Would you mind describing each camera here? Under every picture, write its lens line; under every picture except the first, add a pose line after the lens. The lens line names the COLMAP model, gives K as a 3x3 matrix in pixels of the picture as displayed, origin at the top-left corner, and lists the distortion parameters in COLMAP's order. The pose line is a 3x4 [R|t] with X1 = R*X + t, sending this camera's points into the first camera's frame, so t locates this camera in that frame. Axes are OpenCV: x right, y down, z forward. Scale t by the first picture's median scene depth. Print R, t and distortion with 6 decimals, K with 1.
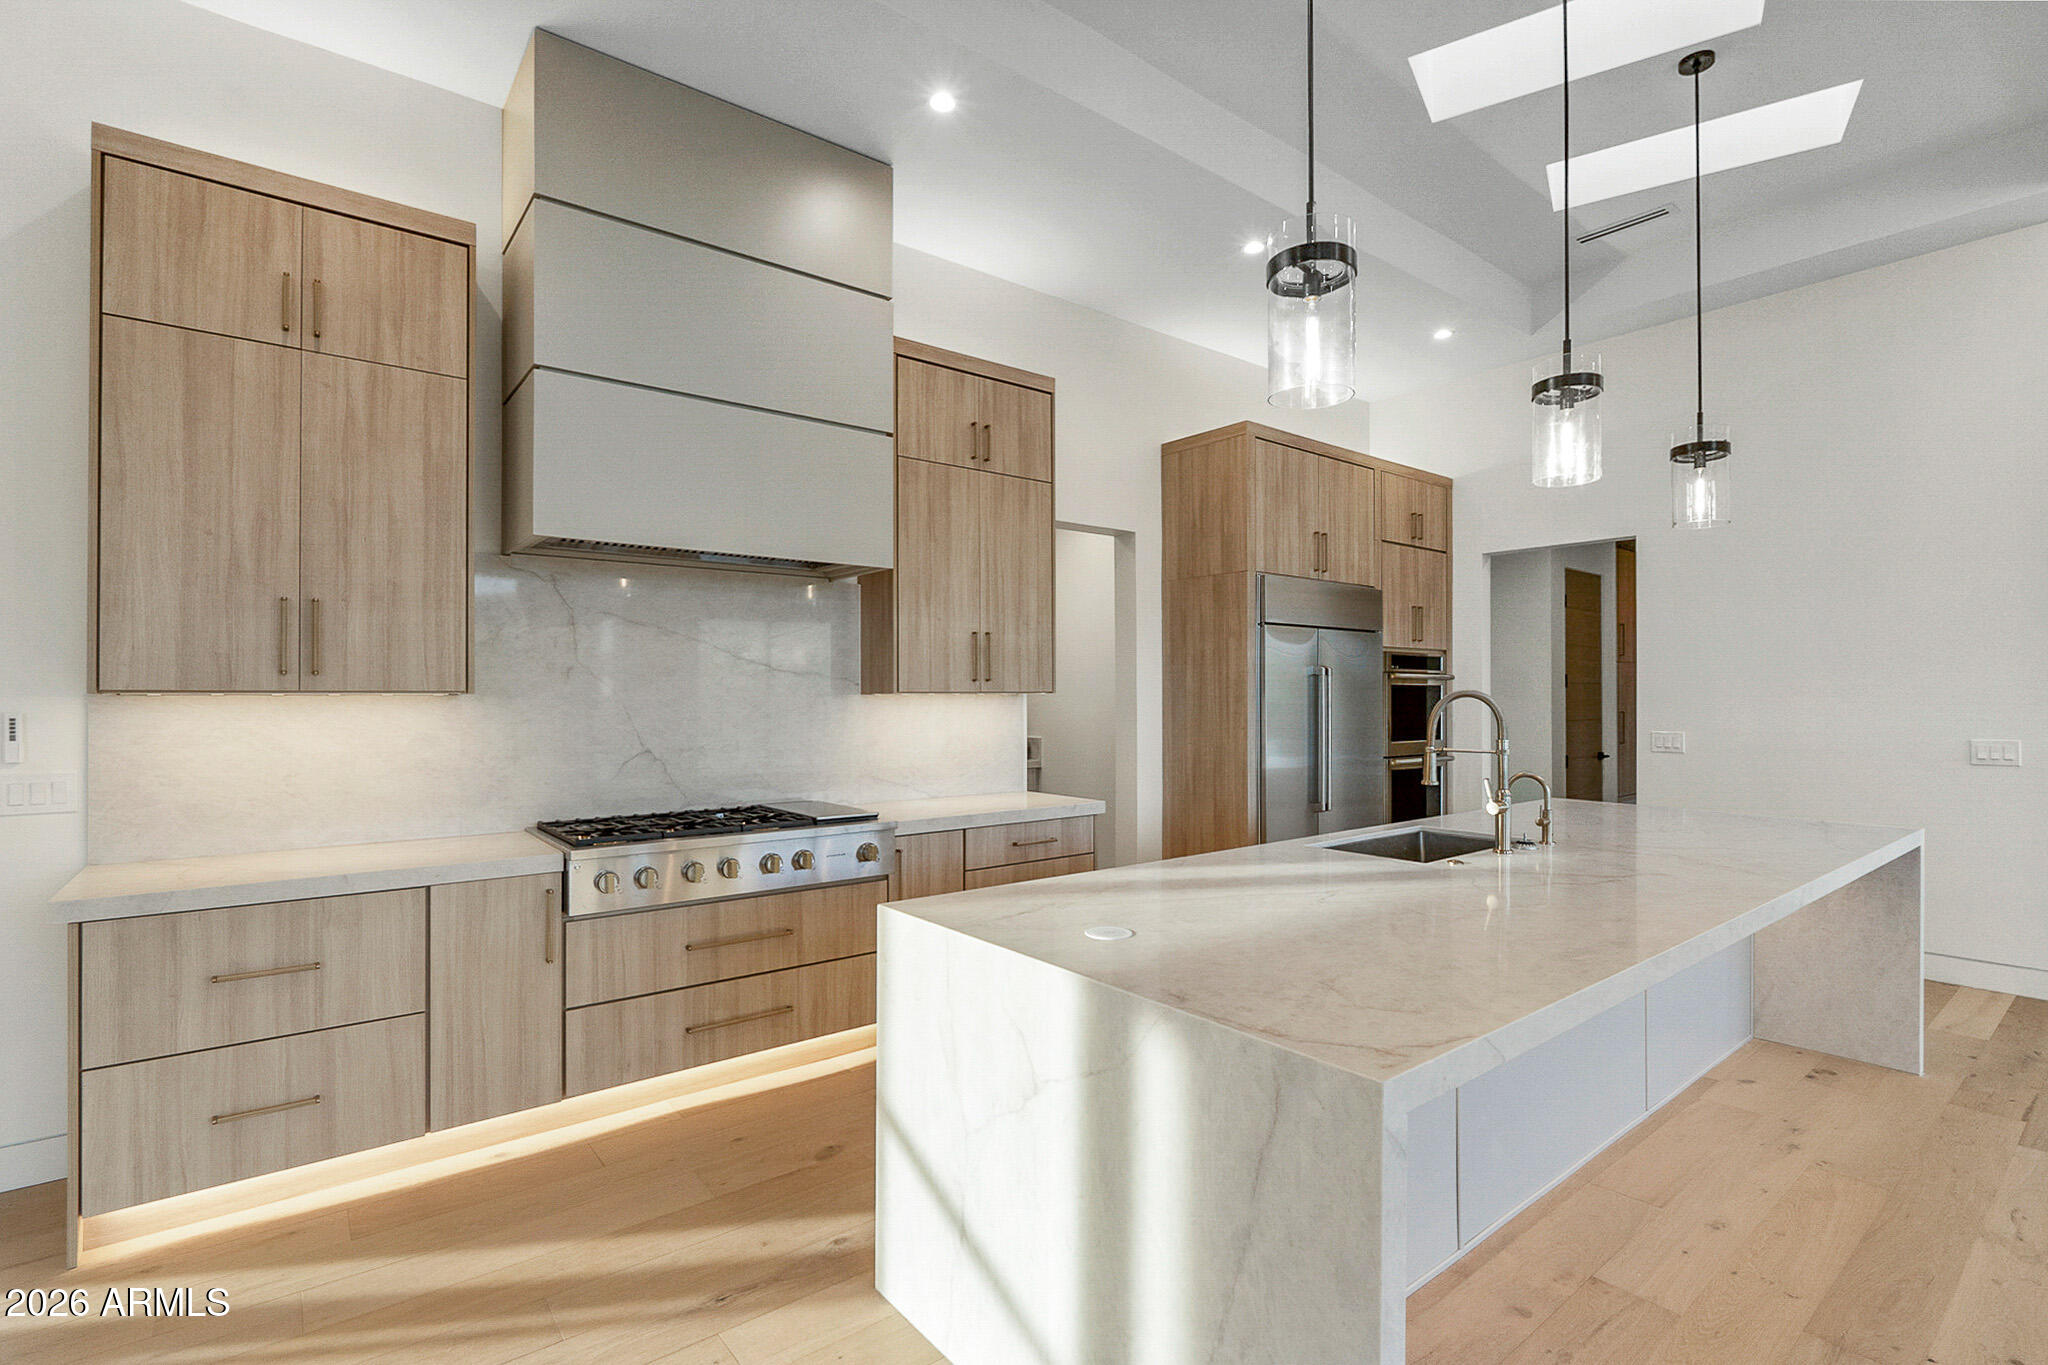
lens RADIAL K [[943.5, 0, 1004.7], [0, 943.5, 696.9], [0, 0, 1]] dist [-0.003314, -0.002159]
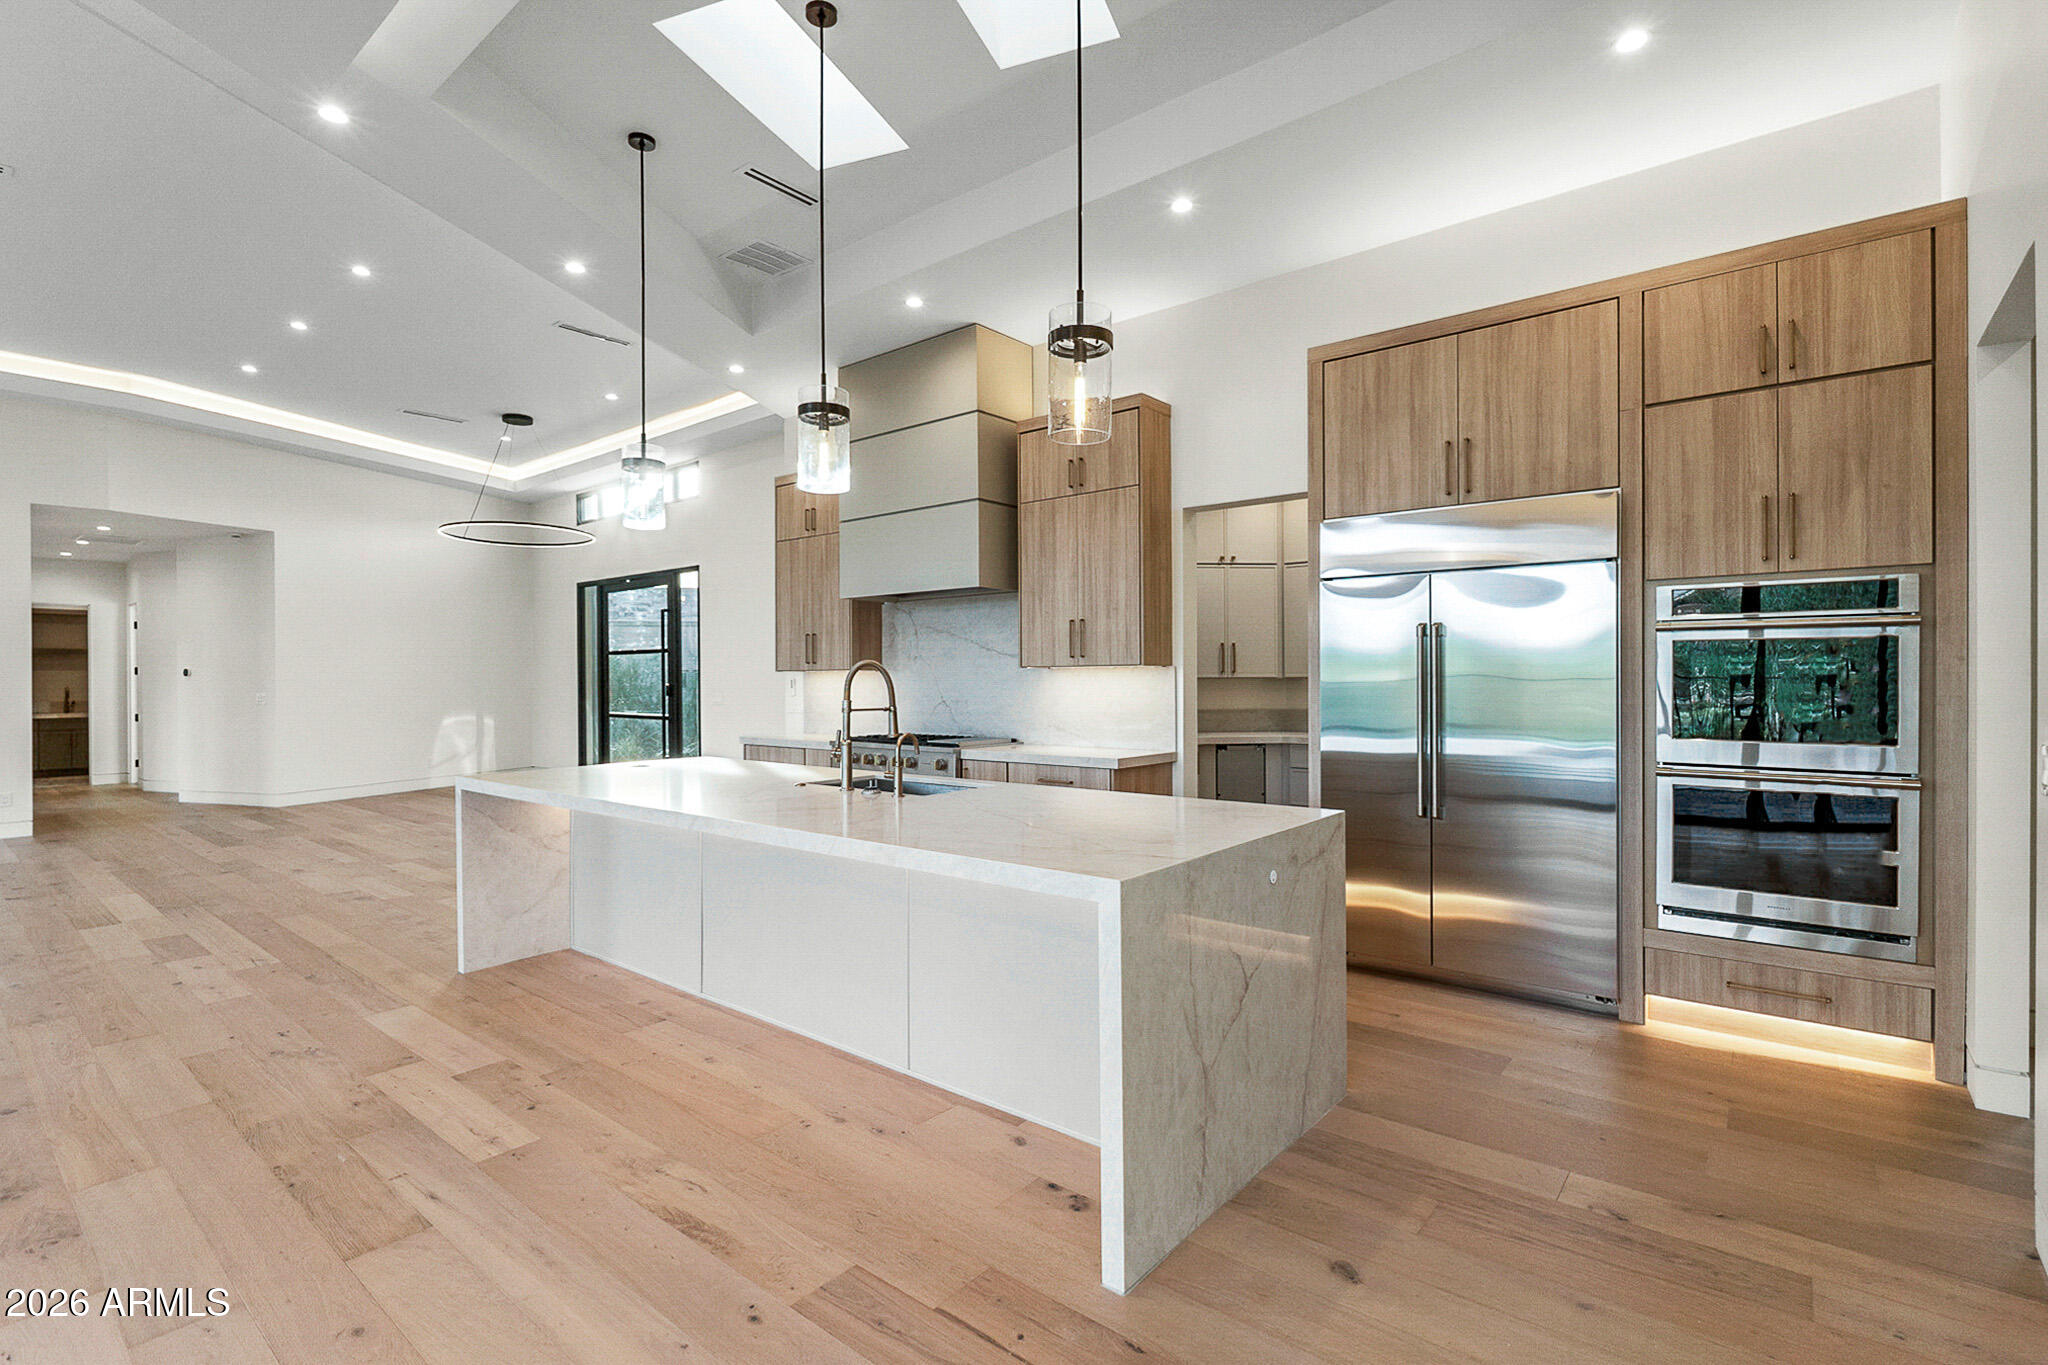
lens RADIAL K [[943.5, 0, 1036.8], [0, 943.5, 685.3], [0, 0, 1]] dist [-0.003314, -0.002159]
pose [[0.228975, 0.008047, -0.973399, 1.816429], [0.004555, 0.999946, 0.009338, 0.013770], [0.973422, -0.006572, 0.228926, 0.960674]]
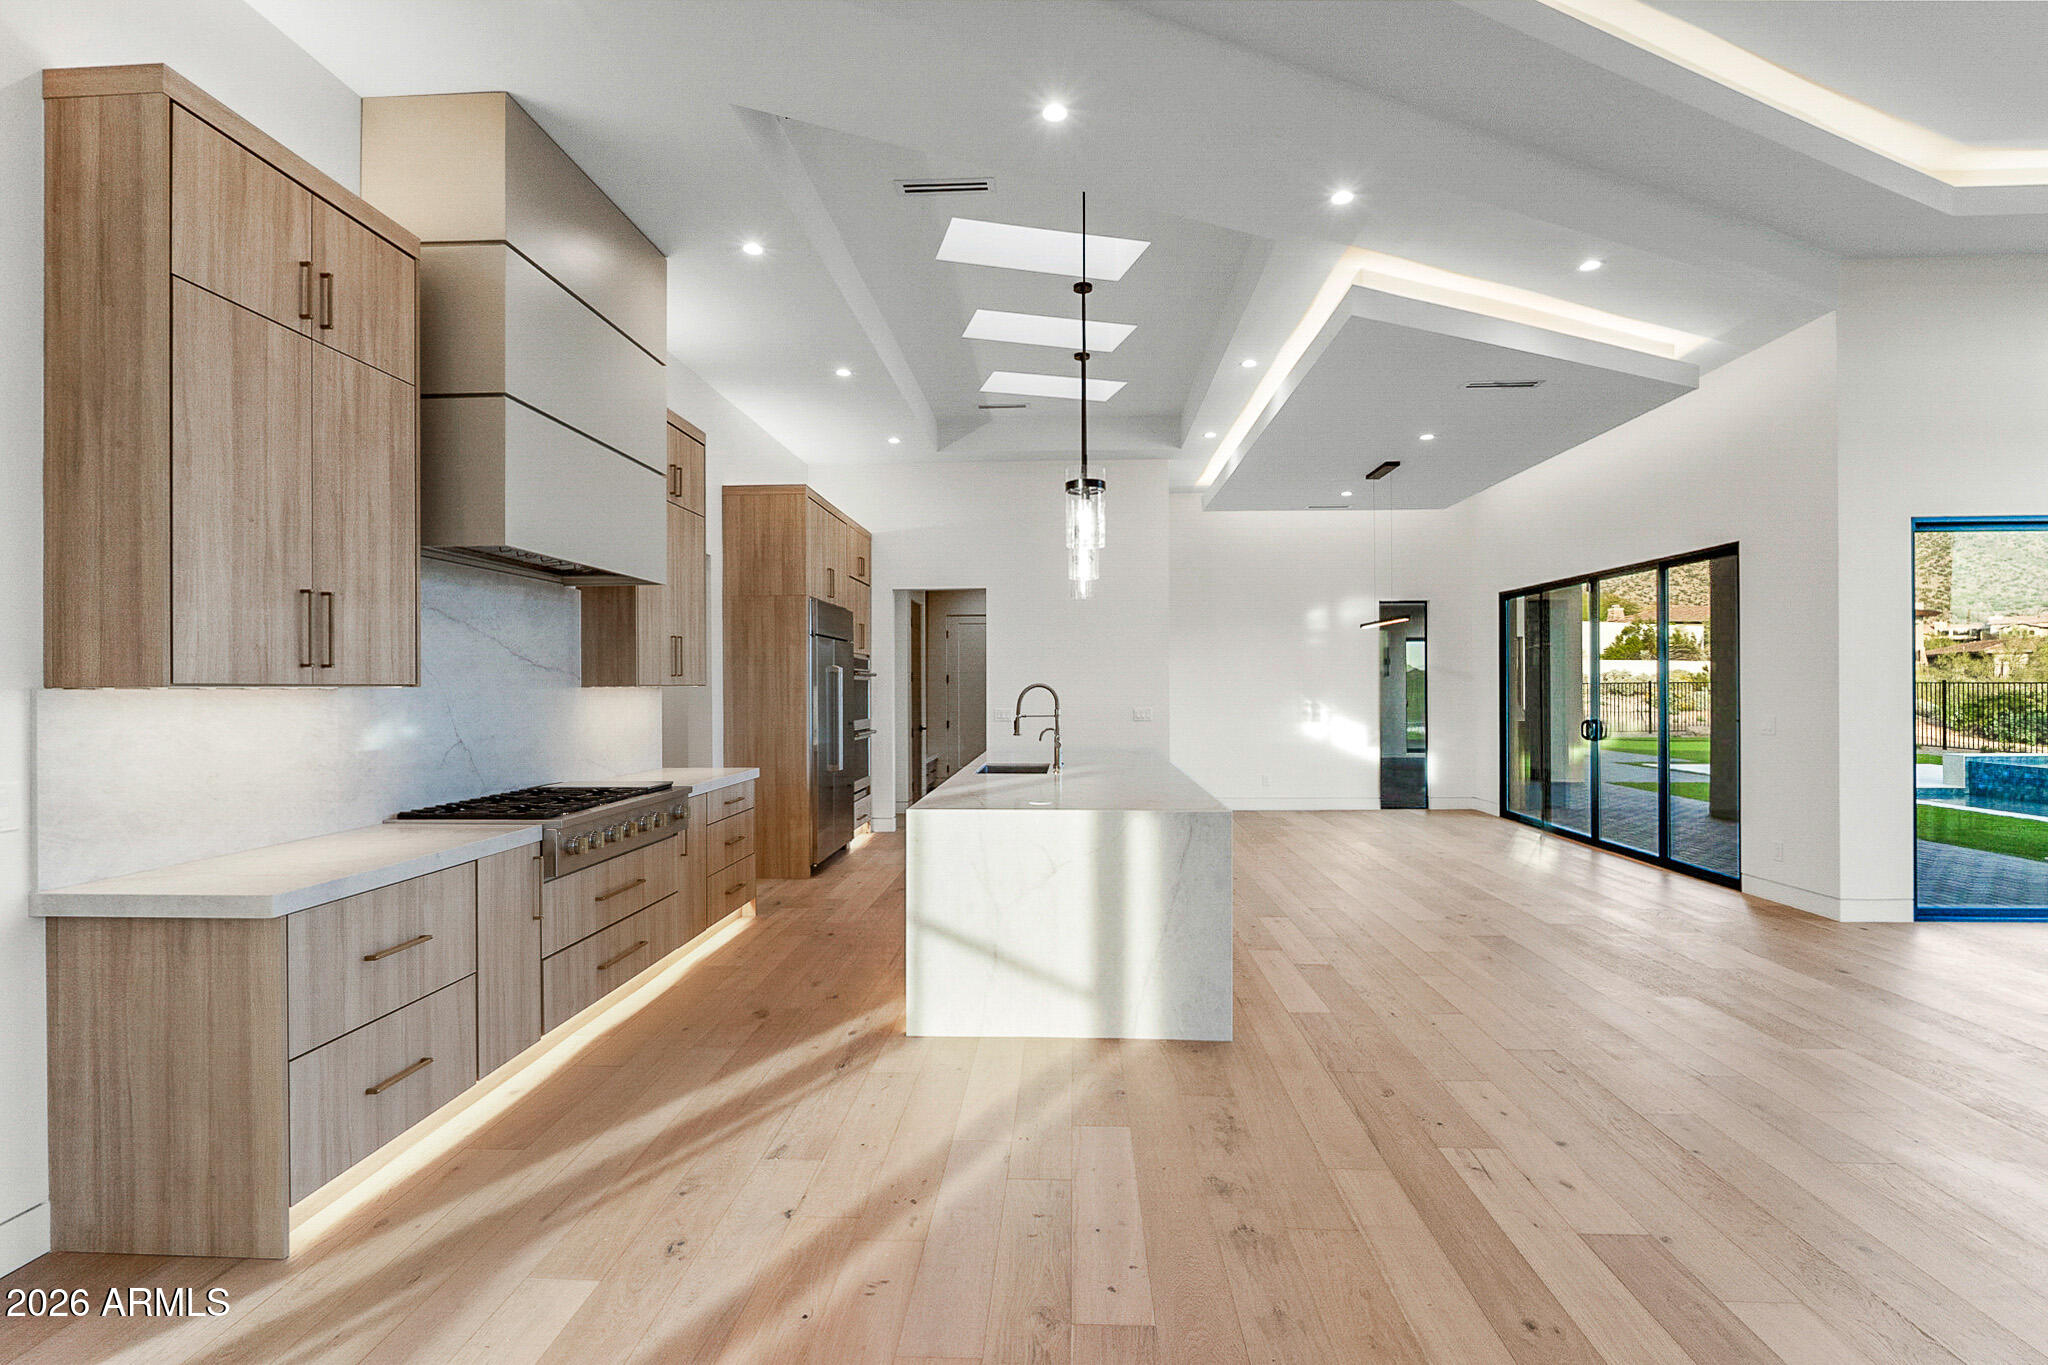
lens RADIAL K [[943.5, 0, 1008.9], [0, 943.5, 685.3], [0, 0, 1]] dist [-0.003314, -0.002159]
pose [[0.662919, 0.001199, 0.748690, -0.959943], [0.000667, 0.999997, -0.002192, -0.002508], [-0.748691, 0.001953, 0.662916, -0.195718]]
